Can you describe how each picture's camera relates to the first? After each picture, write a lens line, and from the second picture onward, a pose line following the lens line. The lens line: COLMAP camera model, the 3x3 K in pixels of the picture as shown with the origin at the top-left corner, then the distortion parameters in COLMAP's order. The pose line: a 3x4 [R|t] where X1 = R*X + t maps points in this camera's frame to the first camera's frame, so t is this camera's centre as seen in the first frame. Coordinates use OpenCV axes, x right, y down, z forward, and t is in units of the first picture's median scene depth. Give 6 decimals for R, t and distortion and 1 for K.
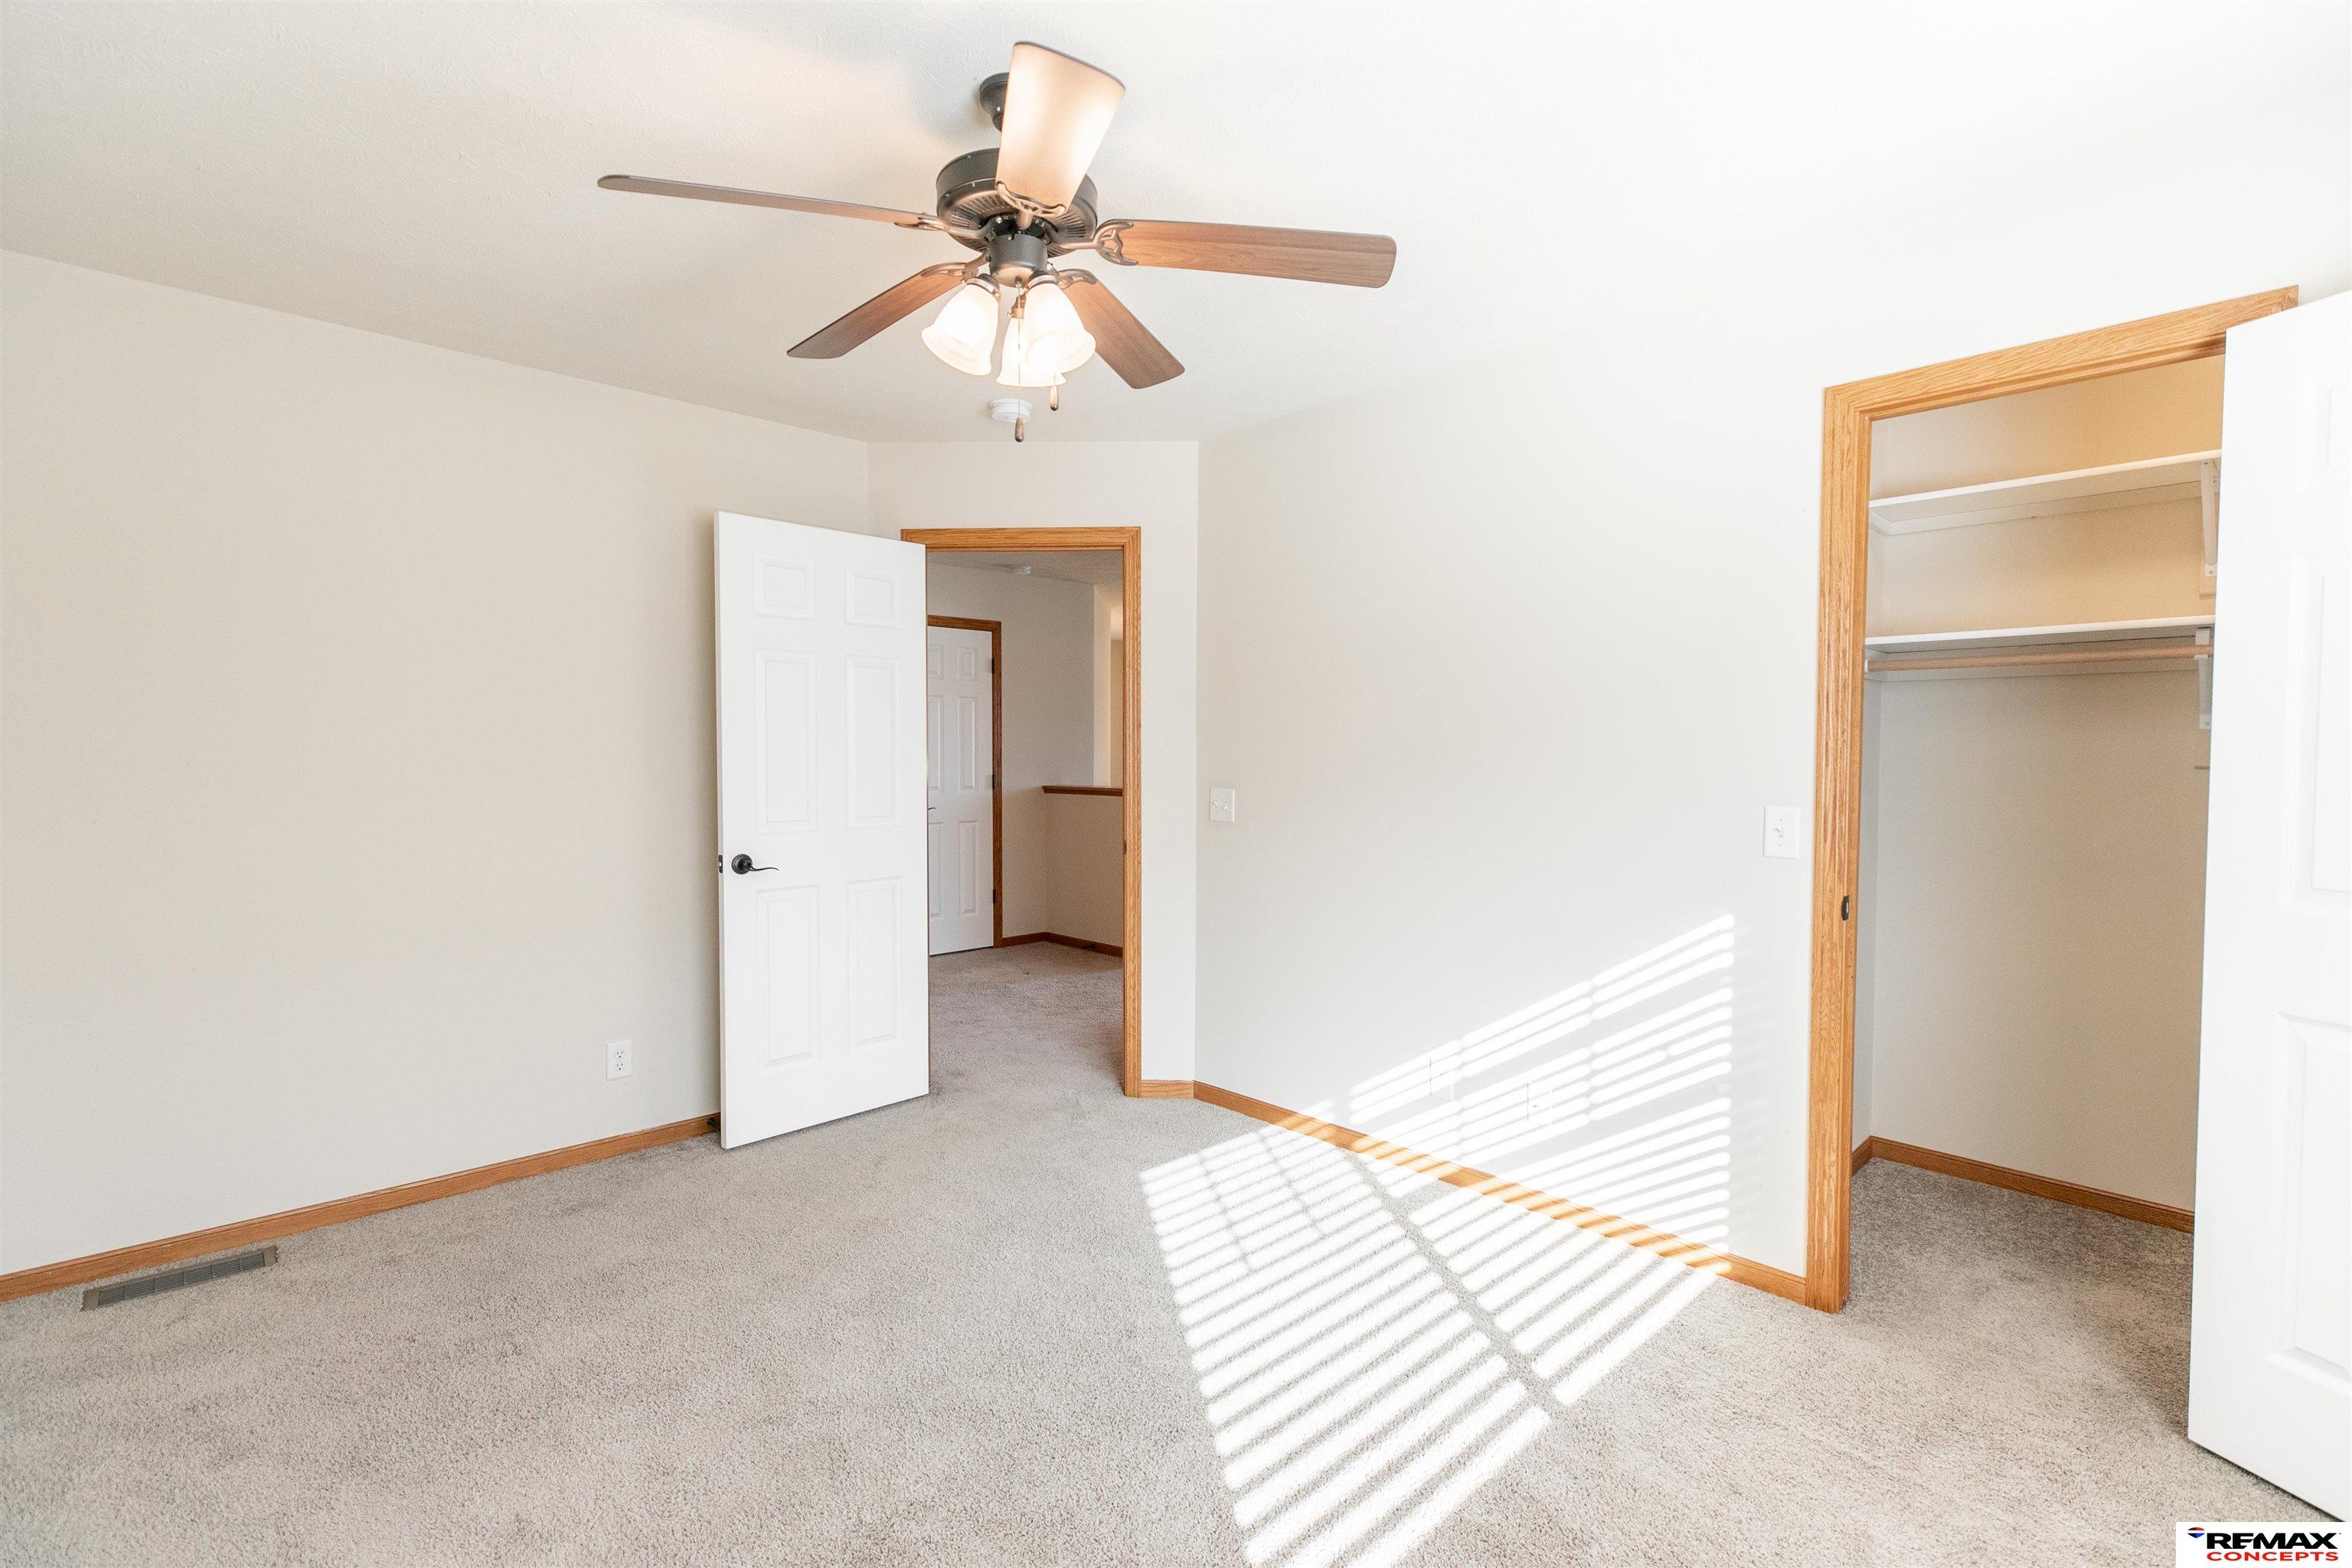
lens RADIAL K [[1054.8, 0, 1168.8], [0, 1054.8, 783.5], [0, 0, 1]] dist [0.000326, -0.000001]
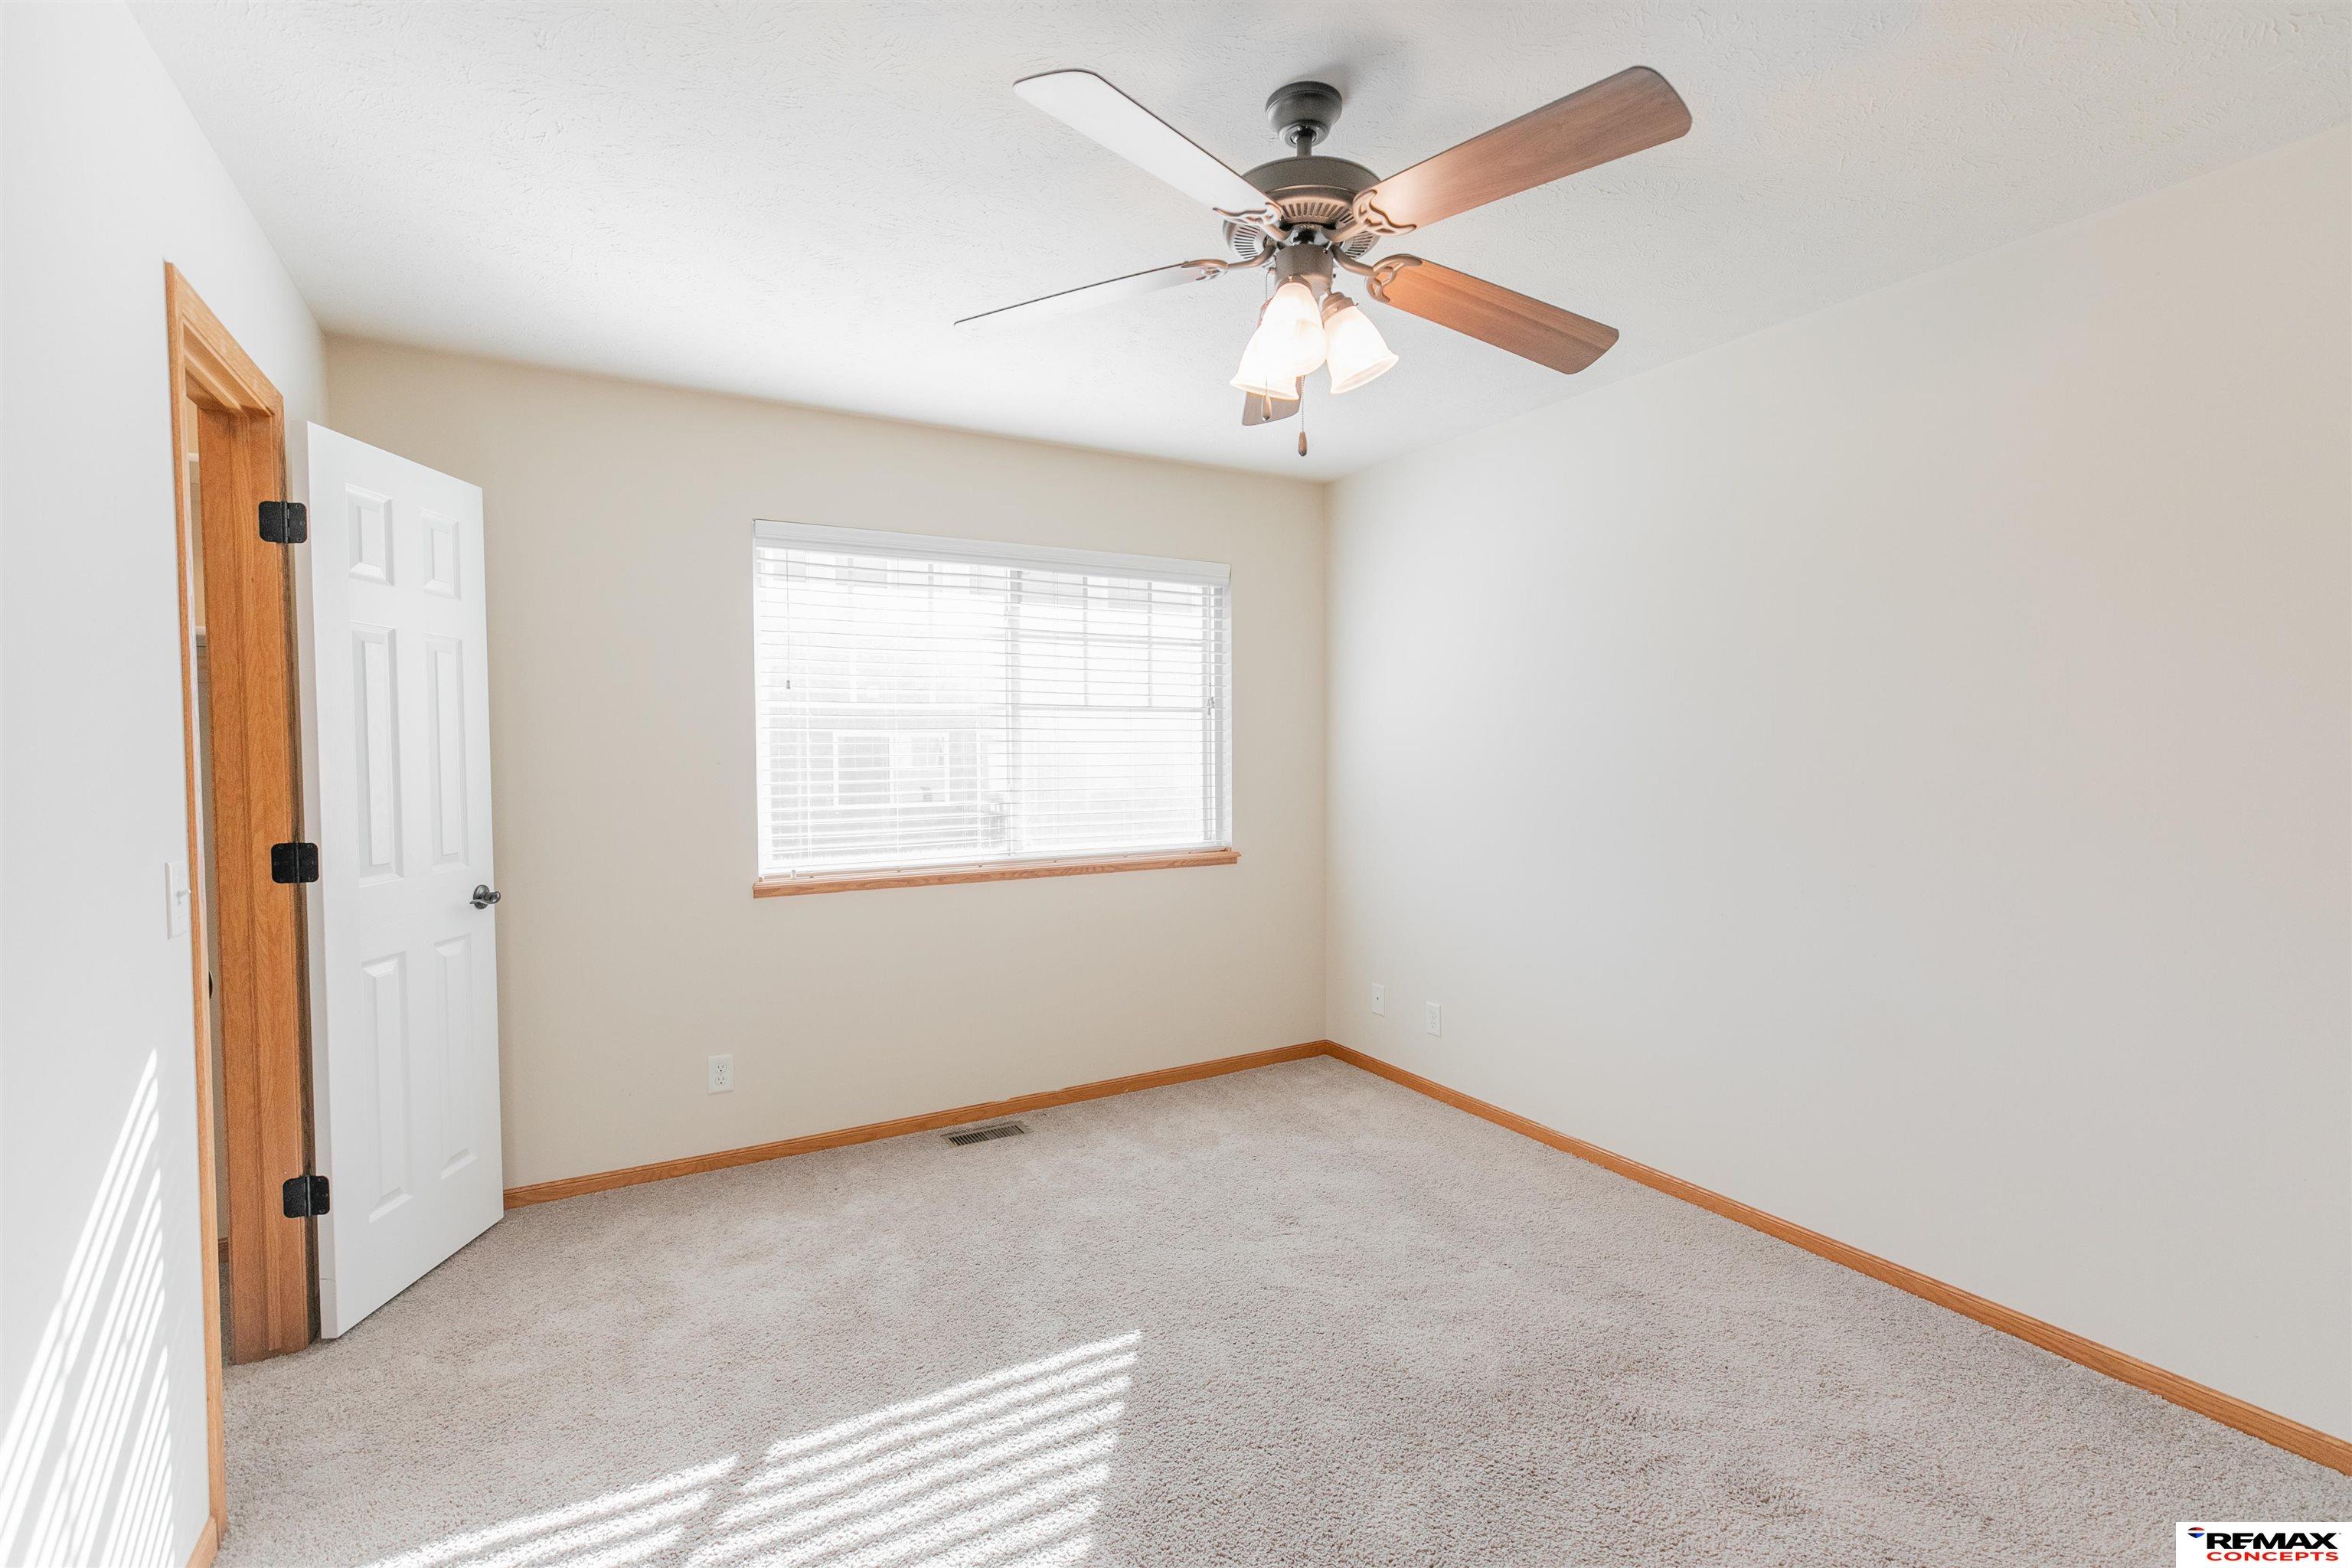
lens RADIAL K [[1054.8, 0, 1168.8], [0, 1054.8, 783.5], [0, 0, 1]] dist [0.000326, -0.000001]
pose [[-0.969879, -0.001413, 0.243583, -0.170756], [0.015488, 0.997602, 0.067455, -0.054604], [-0.243095, 0.069196, -0.967531, 1.313175]]
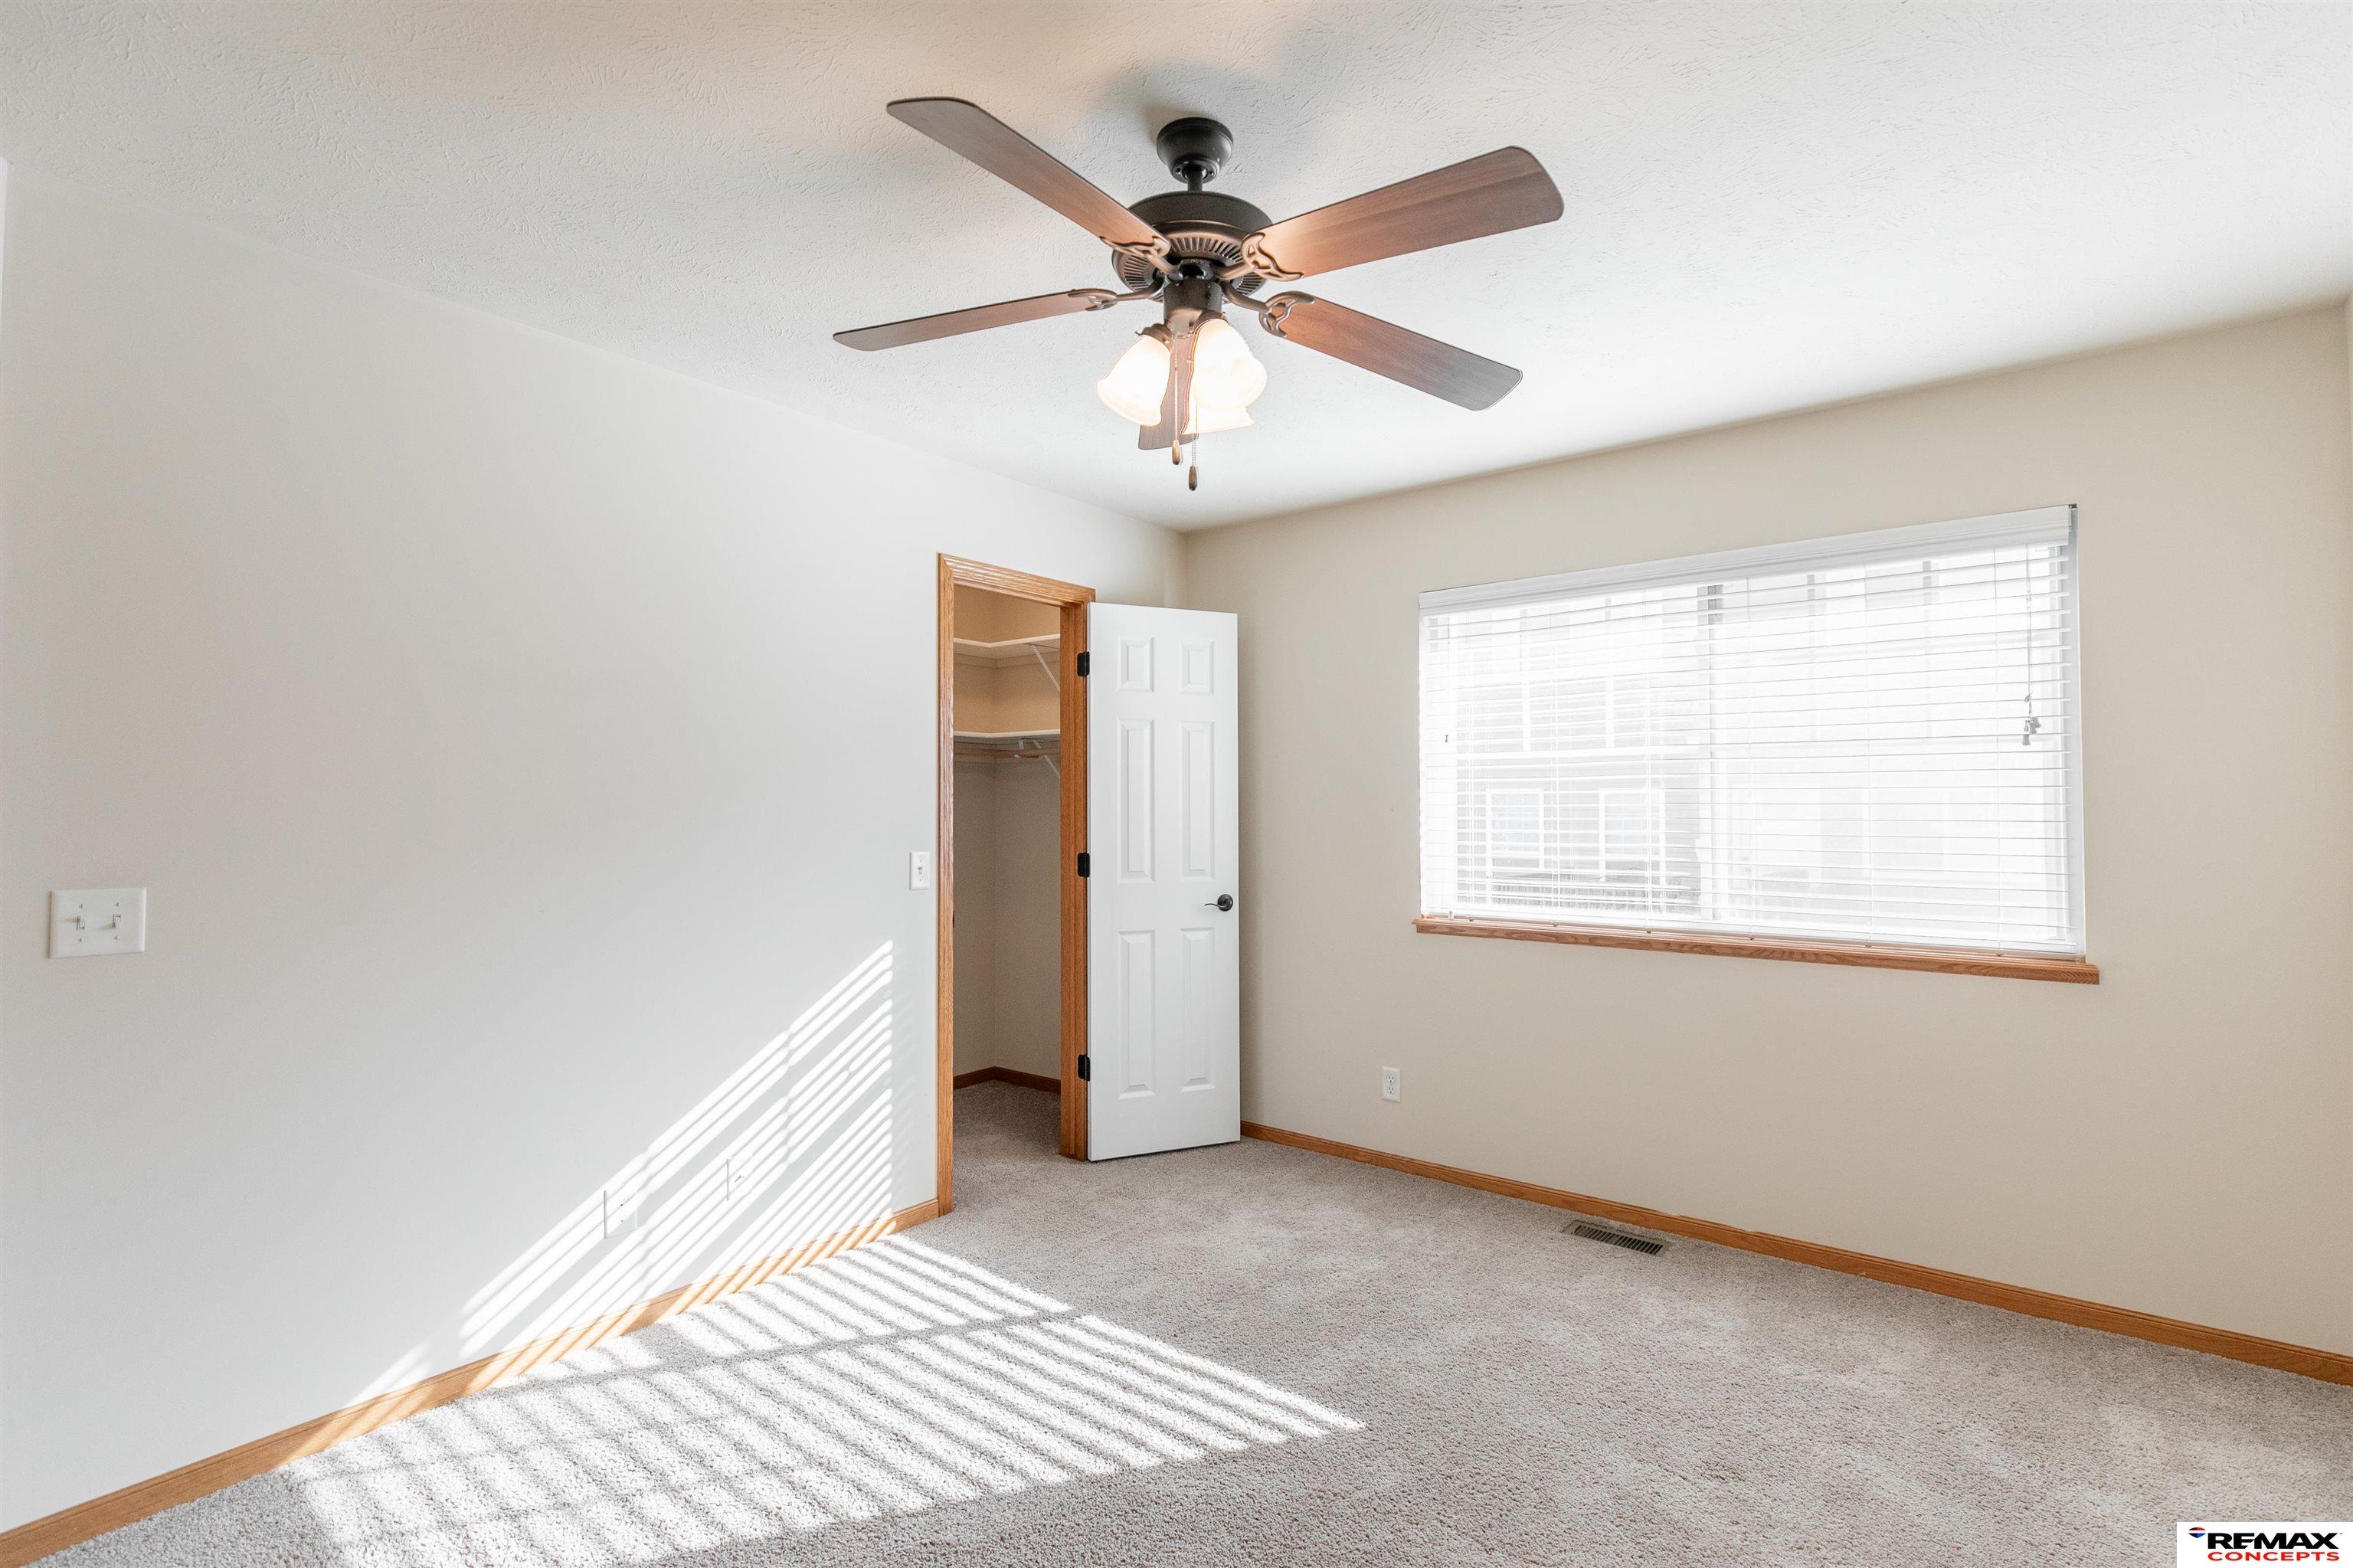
lens RADIAL K [[1078.9, 0, 1176.5], [0, 1078.9, 784.0], [0, 0, 1]] dist [0.001553, -0.000418]
pose [[-0.141269, 0.021495, 0.989738, -0.723407], [0.035648, 0.999226, -0.016613, -0.025905], [-0.989329, 0.032935, -0.141926, 0.766246]]
